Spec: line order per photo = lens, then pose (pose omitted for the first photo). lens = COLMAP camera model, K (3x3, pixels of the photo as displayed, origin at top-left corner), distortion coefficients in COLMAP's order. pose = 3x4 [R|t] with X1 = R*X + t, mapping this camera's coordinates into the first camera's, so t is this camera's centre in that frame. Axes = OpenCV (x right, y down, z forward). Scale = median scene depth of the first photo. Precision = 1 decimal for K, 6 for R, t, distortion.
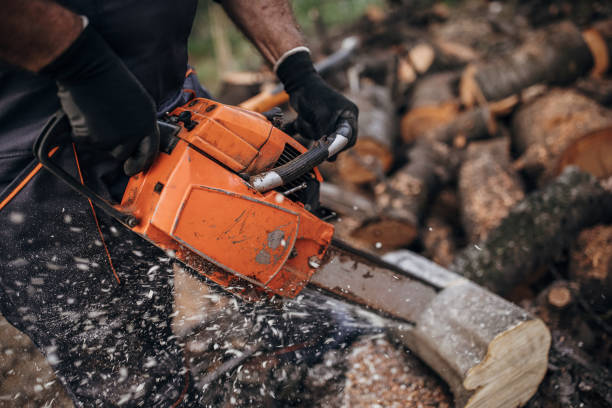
lens RADIAL K [[578.2, 0, 283.5], [0, 578.2, 202.1], [0, 0, 1]] dist [0.007468, 0.025796]
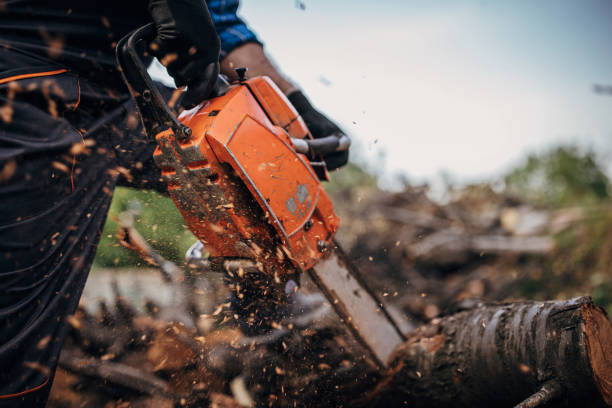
lens RADIAL K [[578.2, 0, 283.5], [0, 578.2, 202.1], [0, 0, 1]] dist [0.007468, 0.025796]
pose [[0.964254, 0.157310, 0.213233, -0.279510], [-0.032195, 0.868302, -0.494991, 0.622297], [-0.263017, 0.470432, 0.842328, 0.116434]]
